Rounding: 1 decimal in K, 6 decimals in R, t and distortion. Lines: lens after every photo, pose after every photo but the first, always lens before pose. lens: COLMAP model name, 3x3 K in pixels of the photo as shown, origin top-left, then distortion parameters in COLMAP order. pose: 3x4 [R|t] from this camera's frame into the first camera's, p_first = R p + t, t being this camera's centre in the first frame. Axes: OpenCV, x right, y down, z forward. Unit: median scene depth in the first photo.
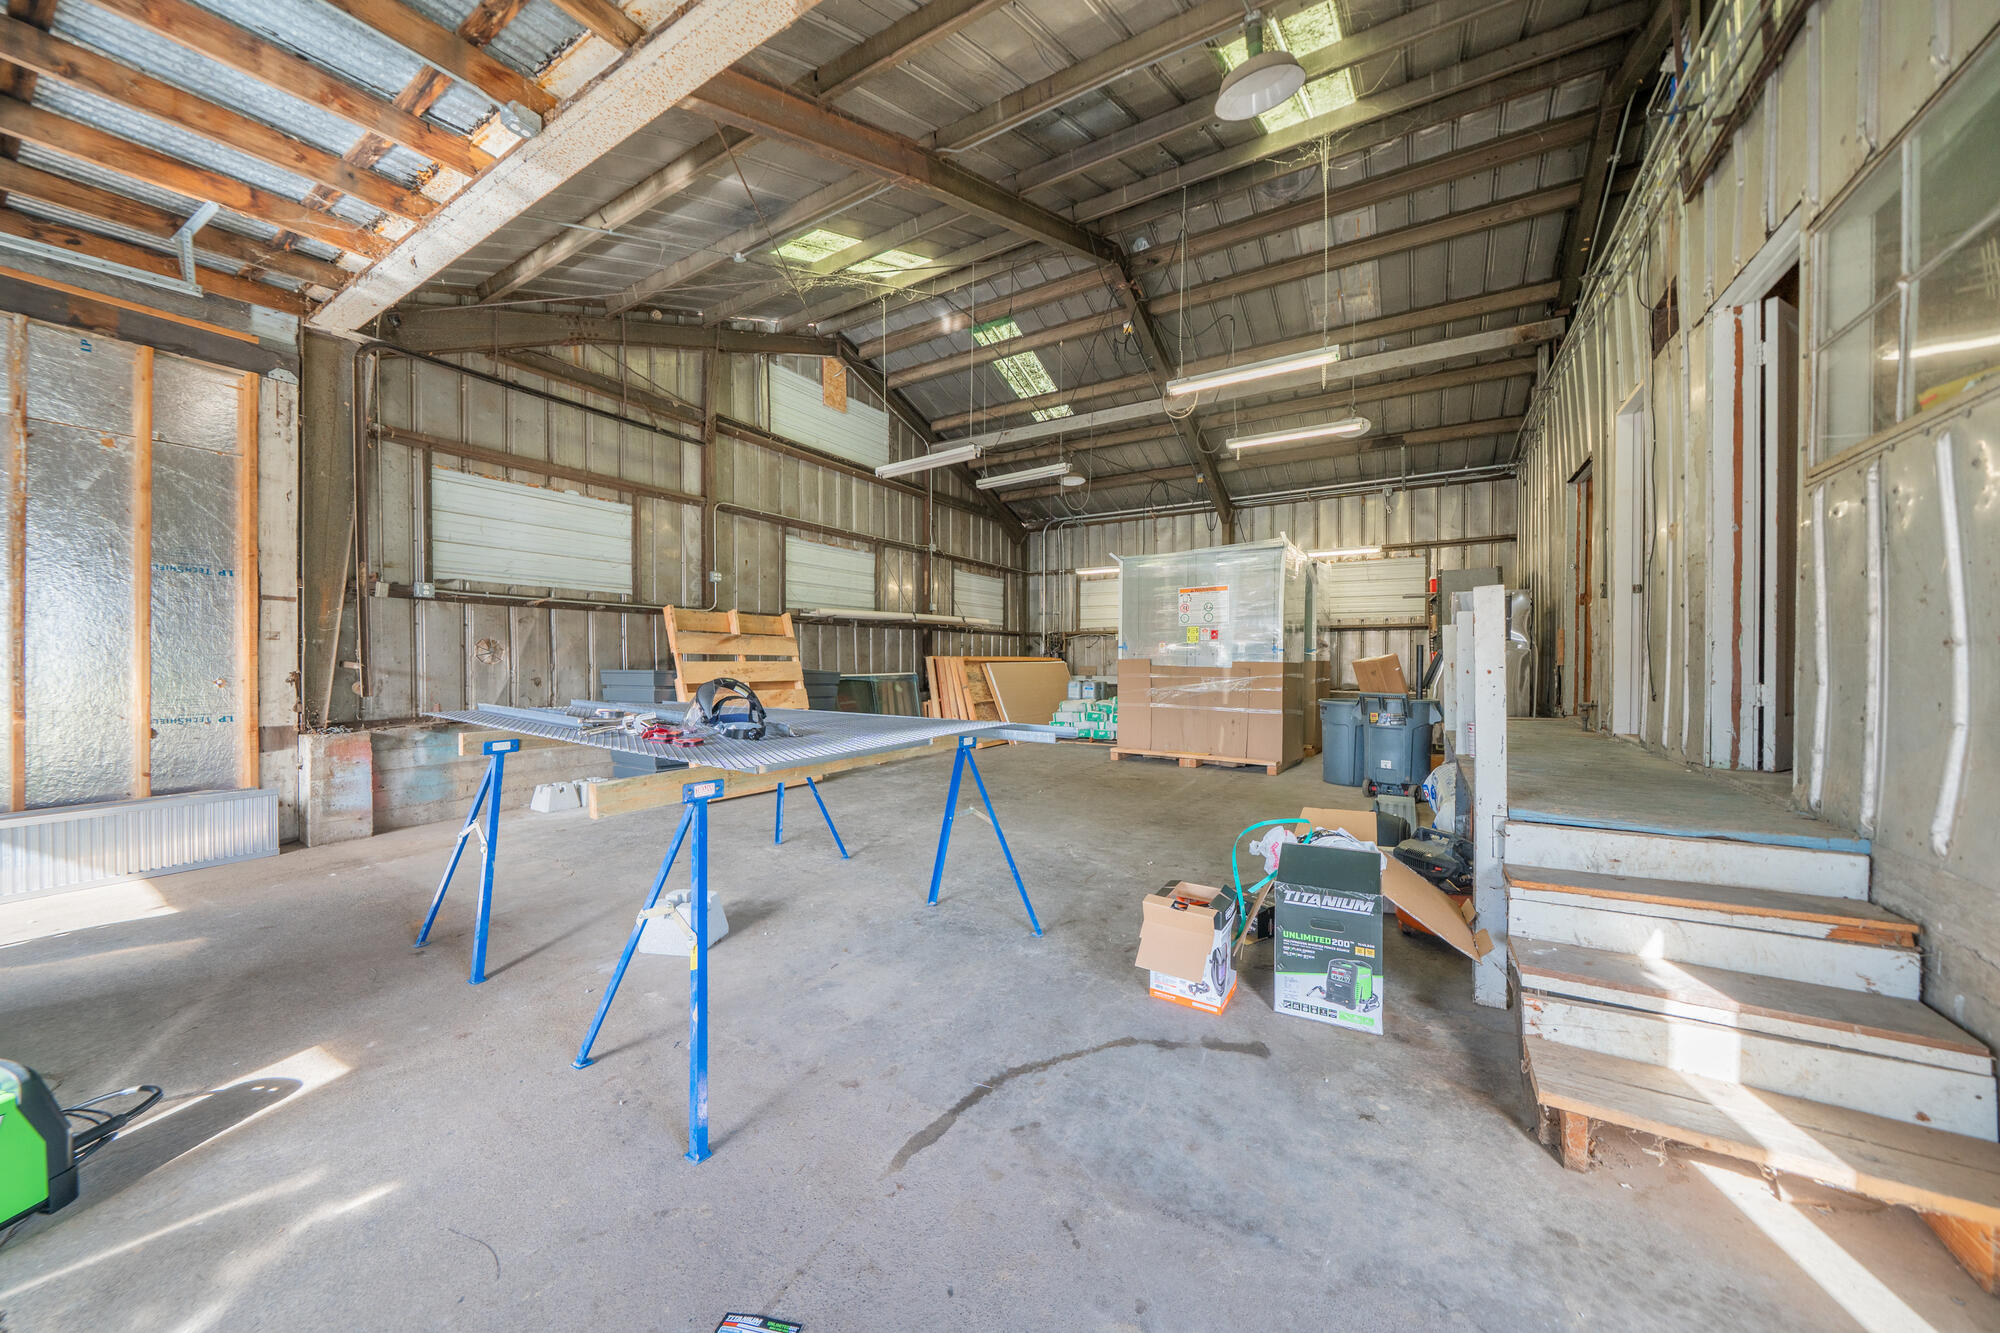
lens RADIAL K [[688.9, 0, 999.3], [0, 688.9, 669.1], [0, 0, 1]] dist [0.000789, 0.000147]
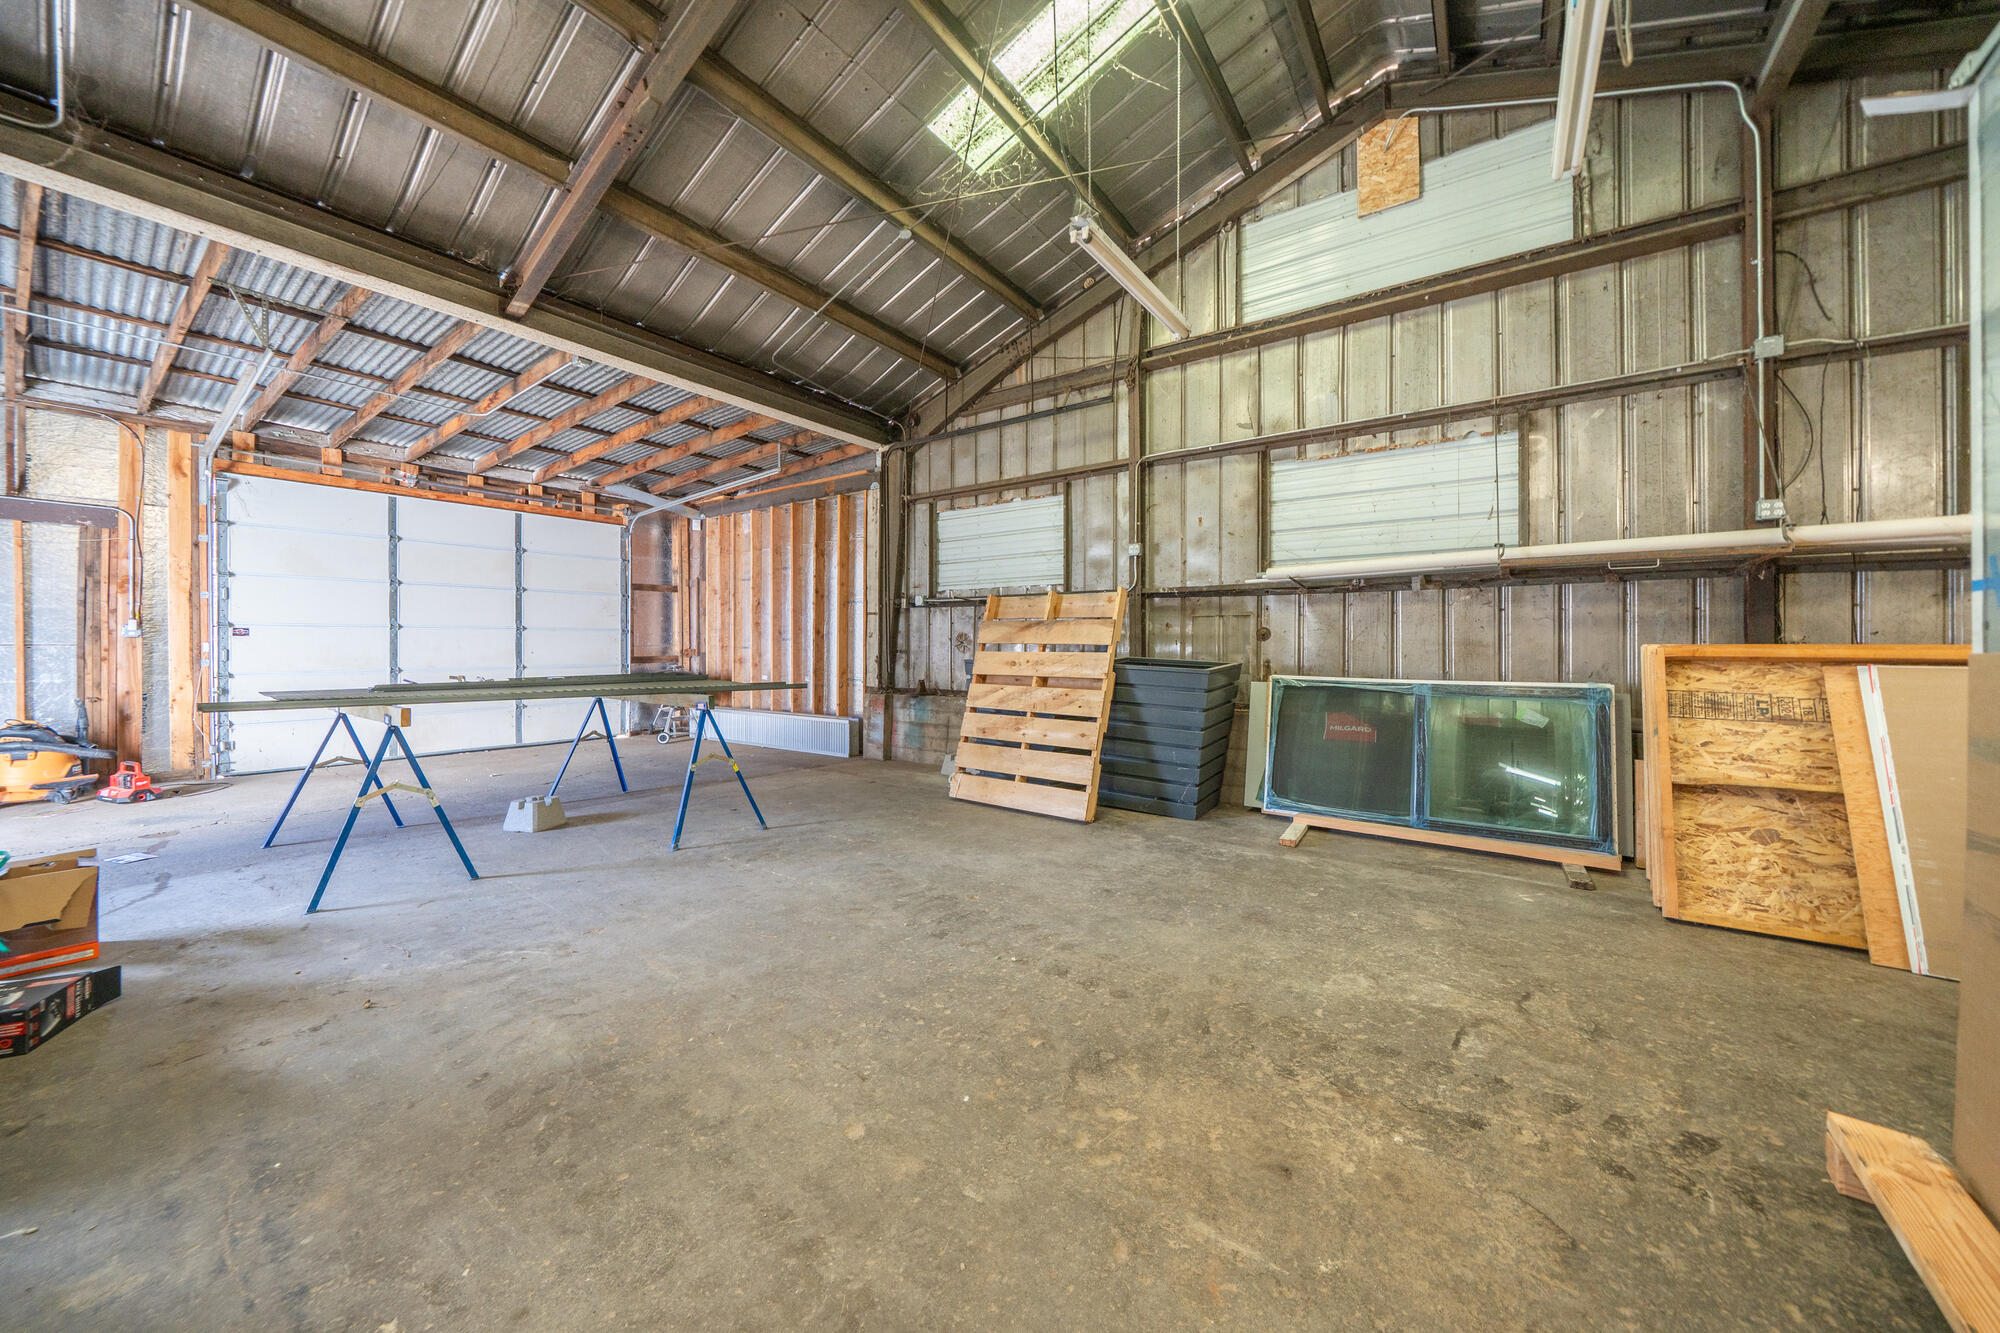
lens RADIAL K [[695.3, 0, 989.7], [0, 695.3, 650.6], [0, 0, 1]] dist [-0.009705, 0.000128]
pose [[-0.079691, 0.001371, -0.996819, 0.339170], [-0.020608, 0.999783, 0.003023, -0.009821], [0.996607, 0.020783, -0.079645, 0.708170]]
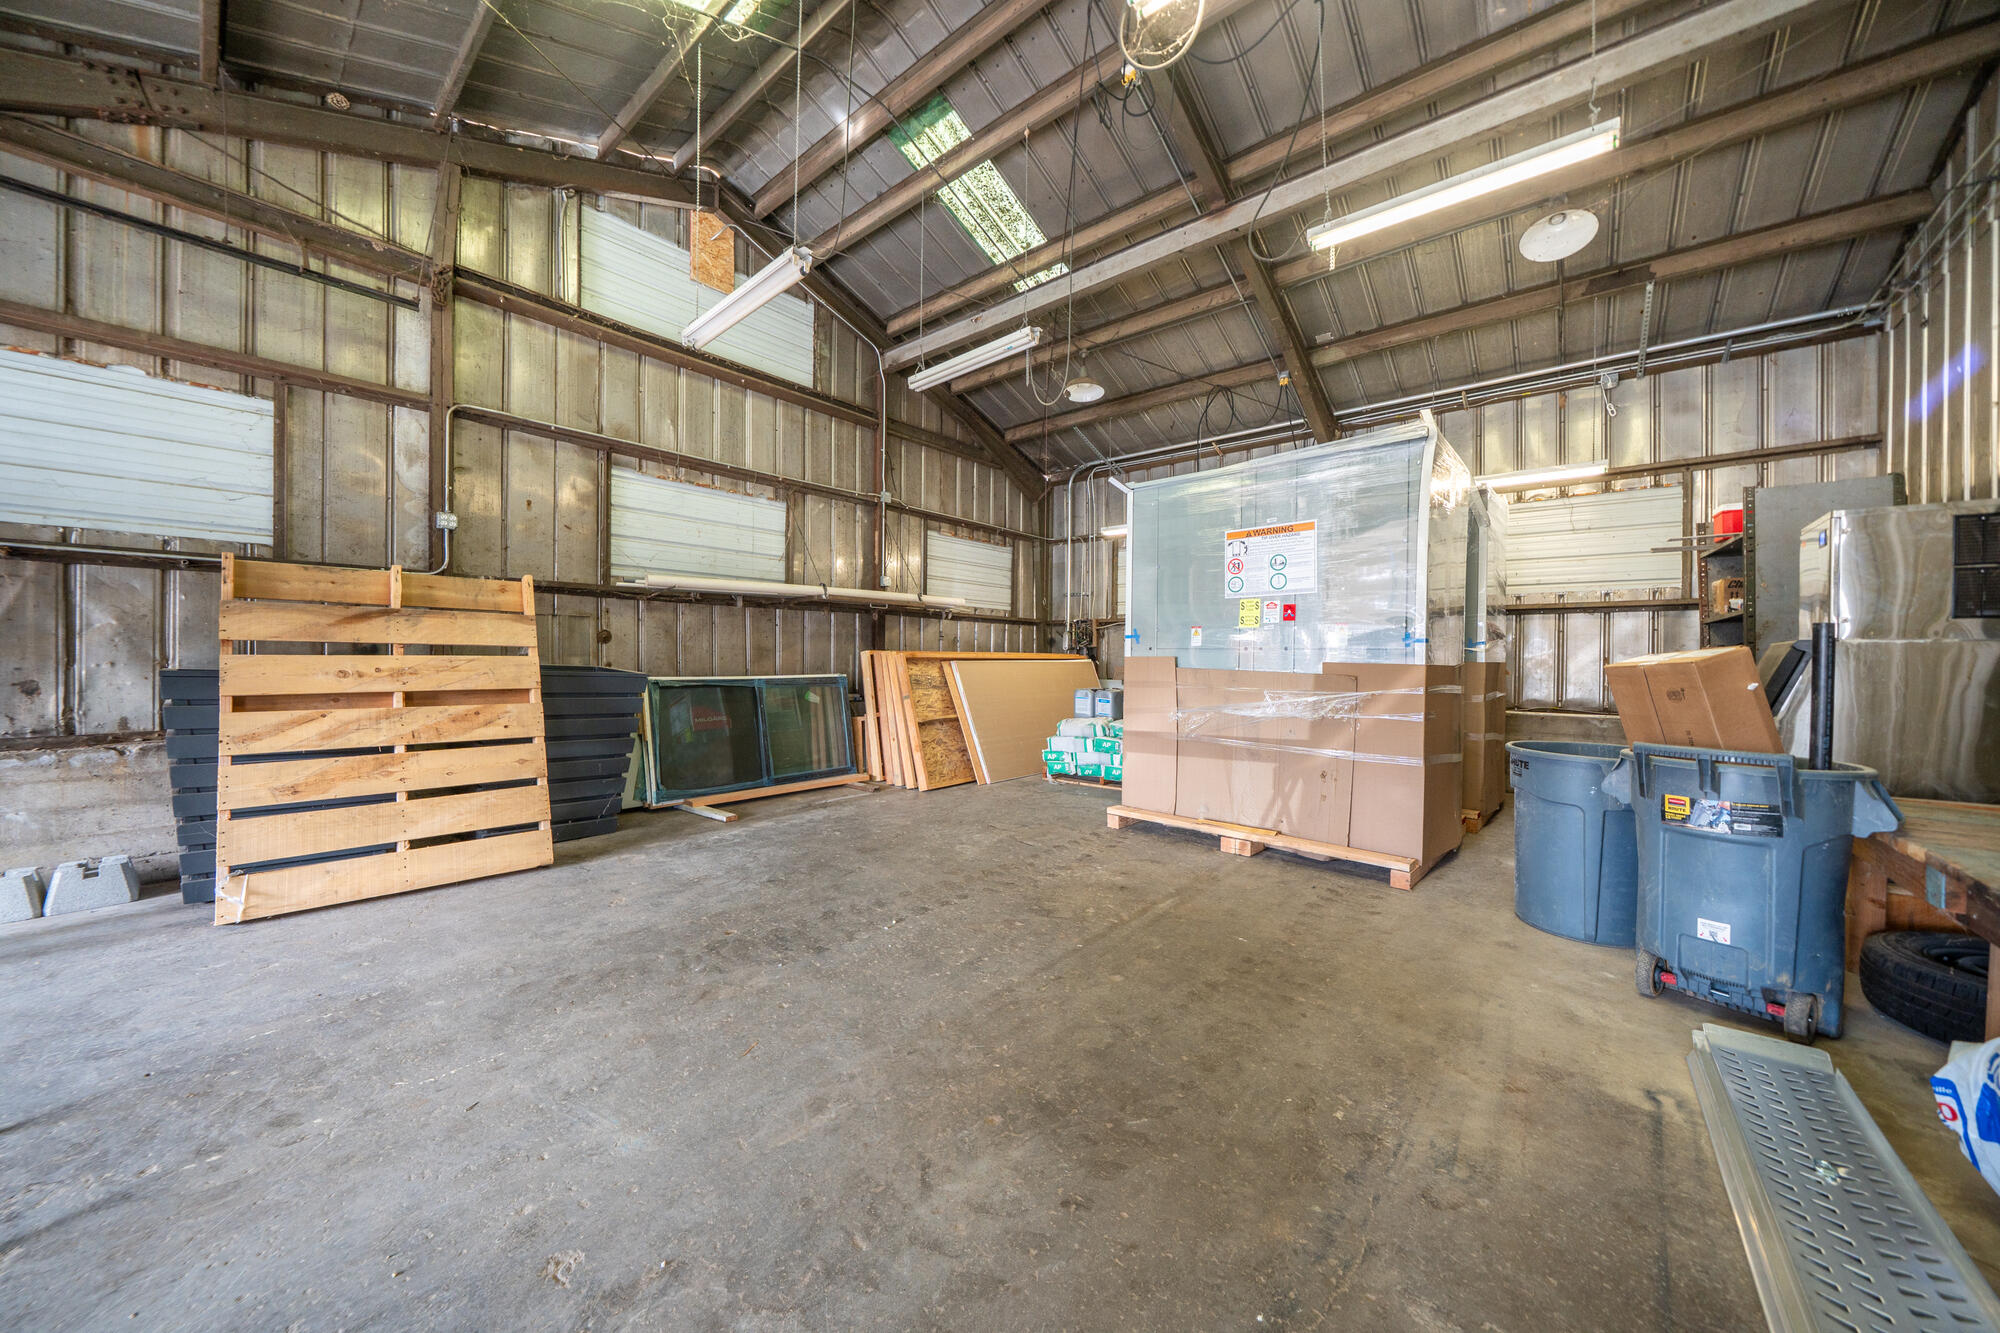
lens RADIAL K [[690.5, 0, 996.3], [0, 690.5, 662.3], [0, 0, 1]] dist [-0.011058, 0.000118]
pose [[0.987870, 0.008331, -0.155058, 0.143996], [-0.009348, 0.999939, -0.005831, -0.004708], [0.155000, 0.007210, 0.987888, 0.364619]]
